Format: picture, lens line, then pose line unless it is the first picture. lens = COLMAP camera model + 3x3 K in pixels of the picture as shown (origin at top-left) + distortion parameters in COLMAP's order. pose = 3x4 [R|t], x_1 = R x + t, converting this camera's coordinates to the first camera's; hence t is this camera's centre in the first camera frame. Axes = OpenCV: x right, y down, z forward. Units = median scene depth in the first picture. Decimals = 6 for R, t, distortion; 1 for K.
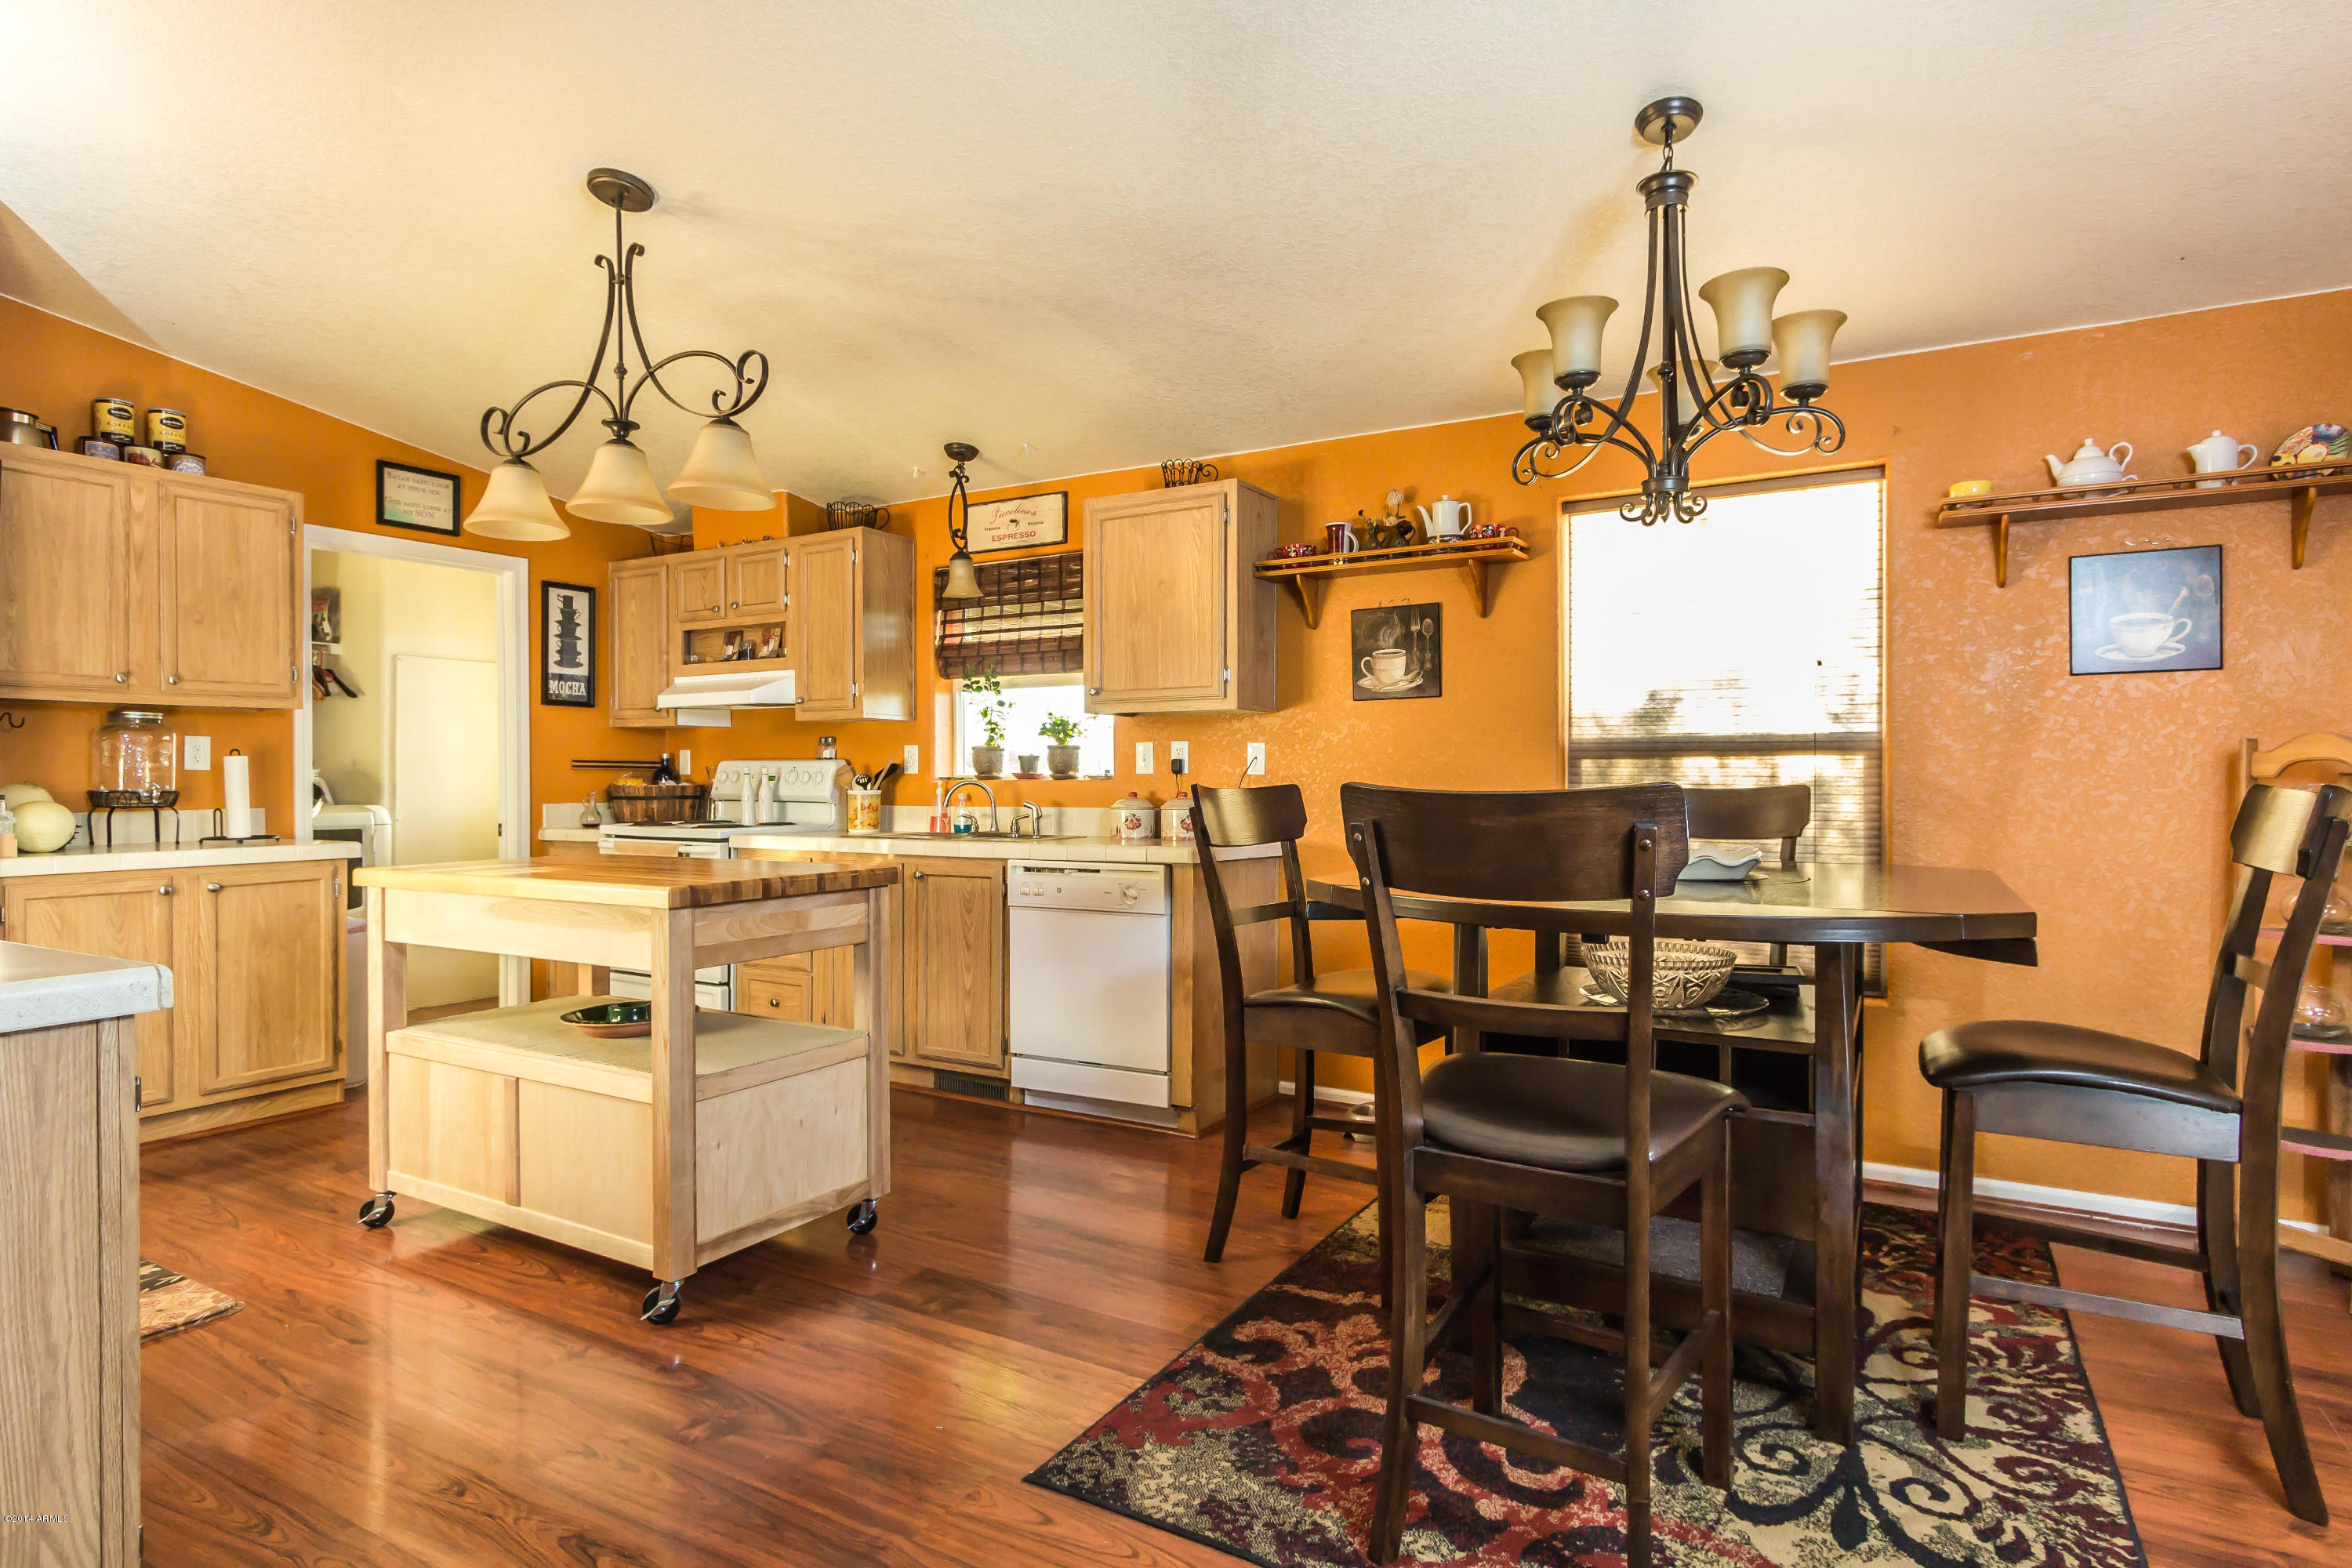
lens RADIAL K [[1251.0, 0, 1172.7], [0, 1251.0, 776.8], [0, 0, 1]] dist [0.001878, -0.000212]
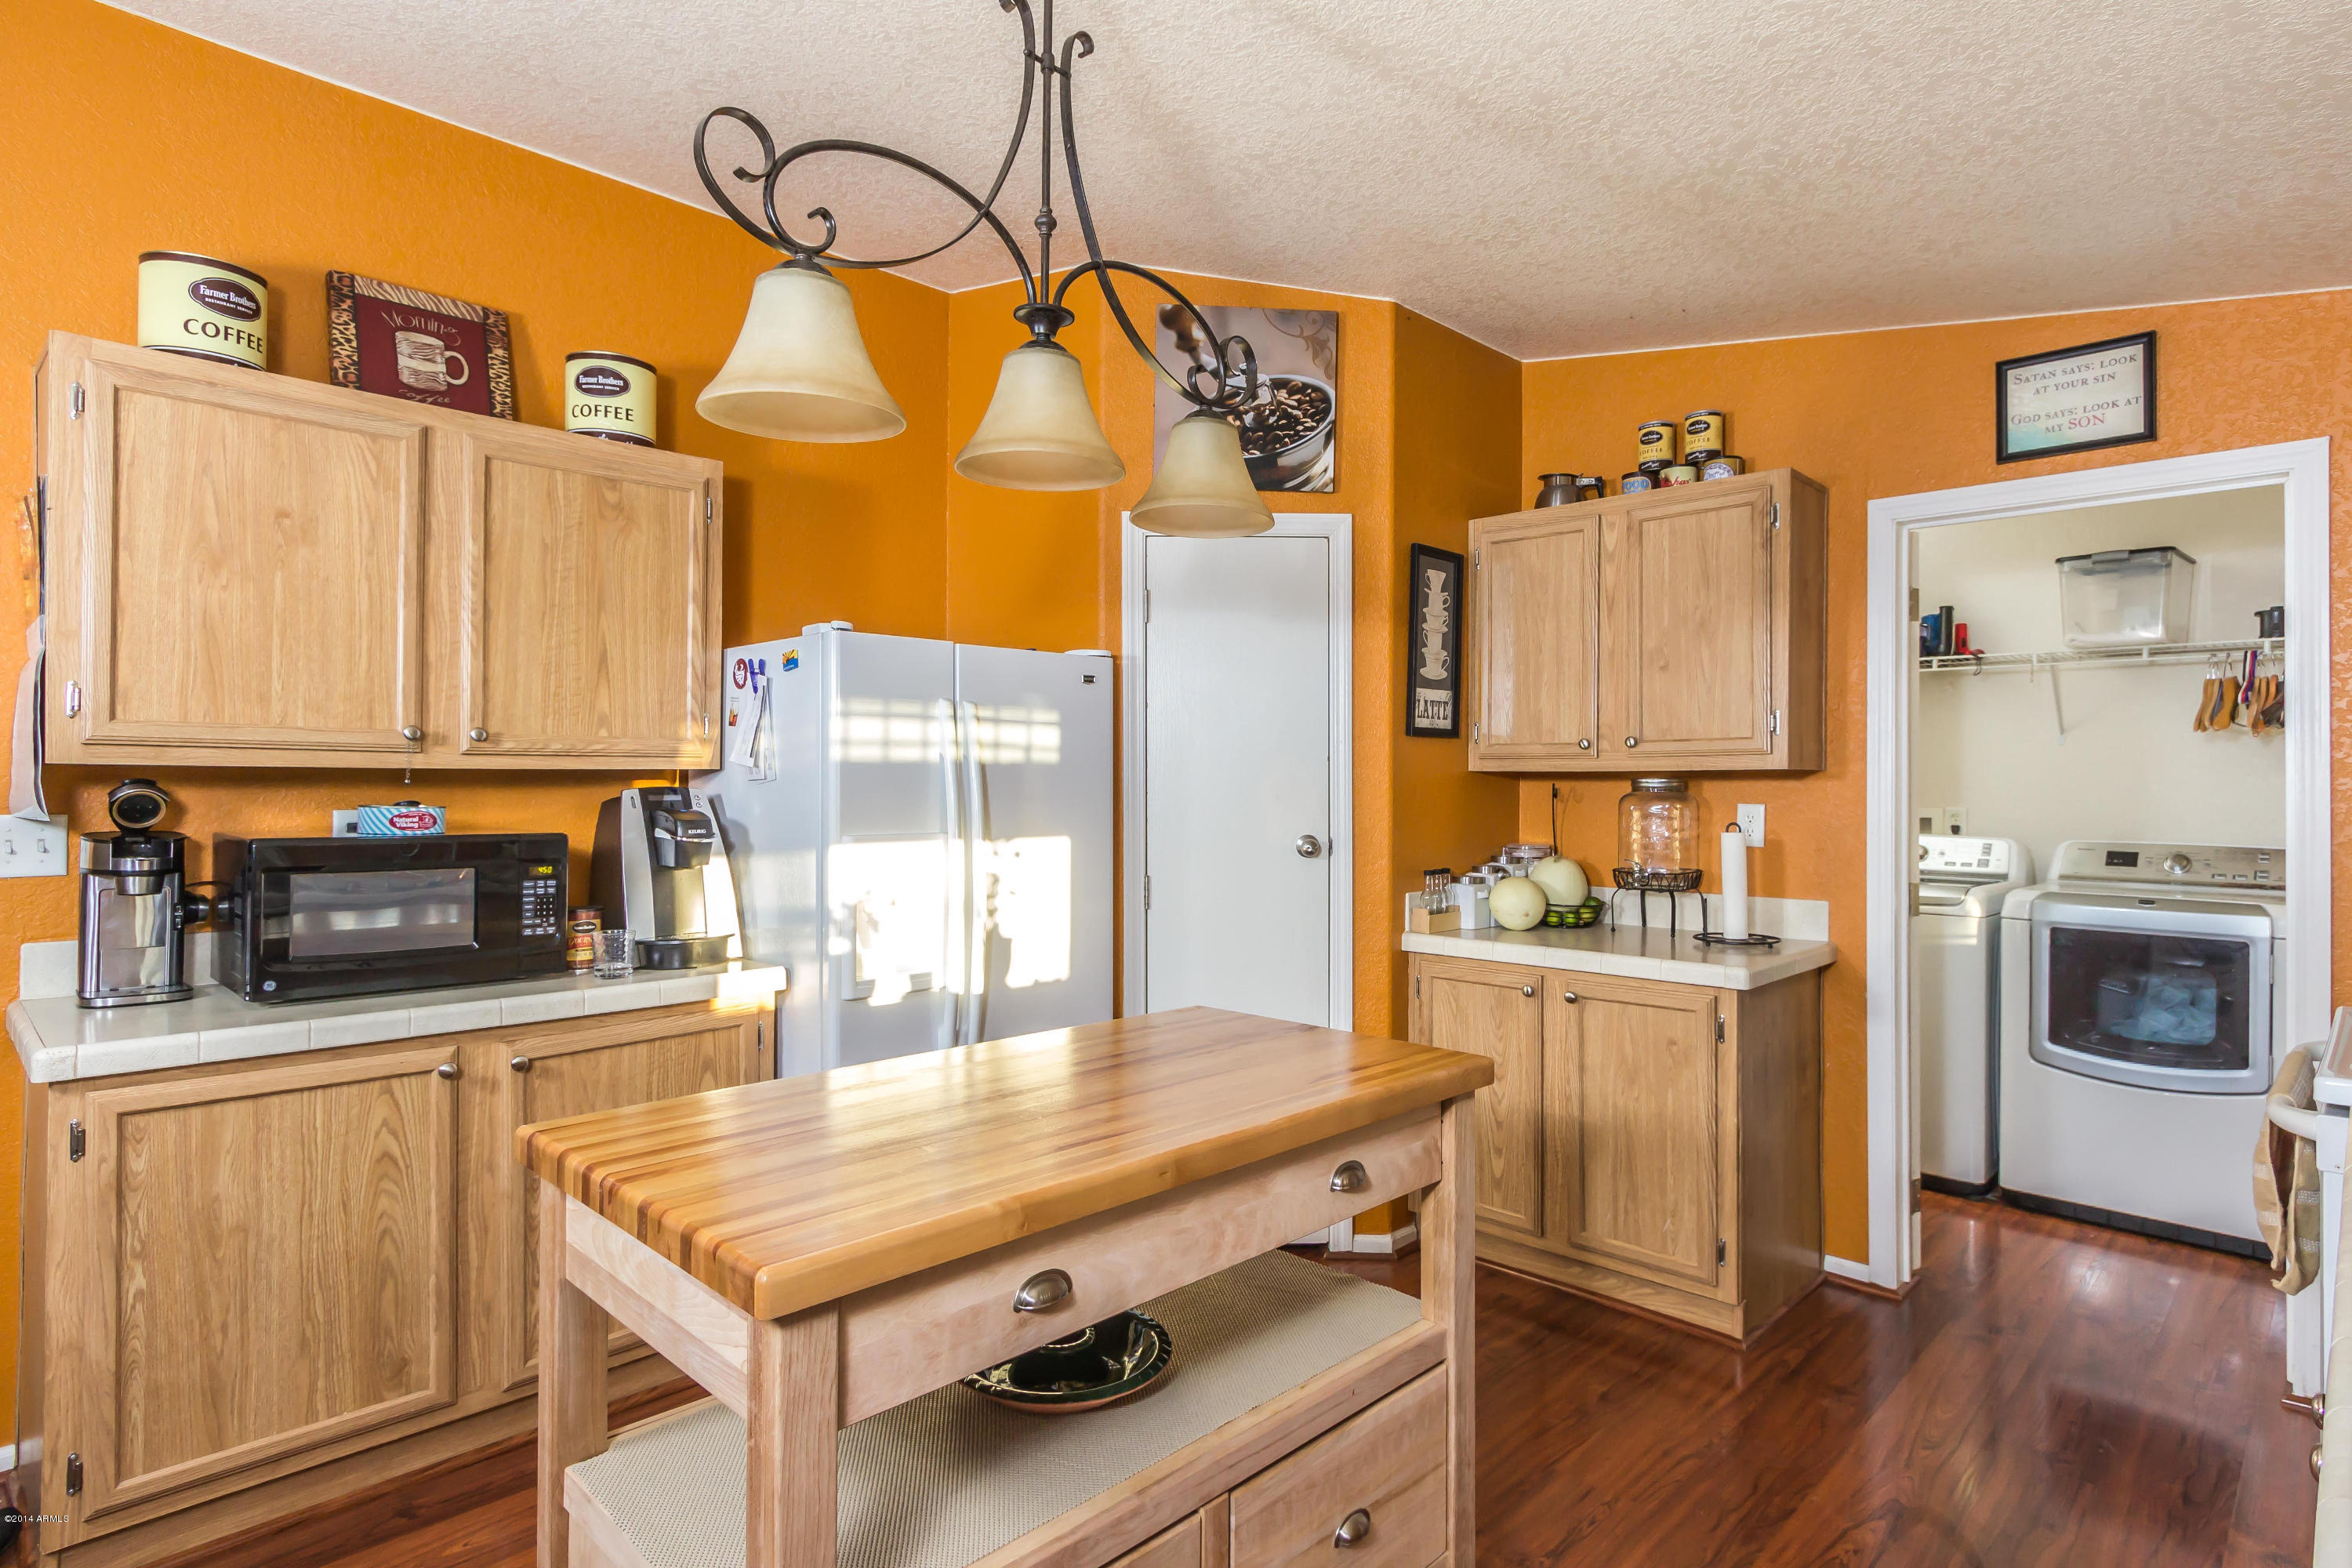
lens RADIAL K [[1251.0, 0, 1174.1], [0, 1251.0, 777.8], [0, 0, 1]] dist [0.001878, -0.000212]
pose [[-0.253307, -0.001352, -0.967385, 0.089249], [-0.007185, 0.999974, 0.000484, -0.050637], [0.967359, 0.007073, -0.253310, 0.902156]]
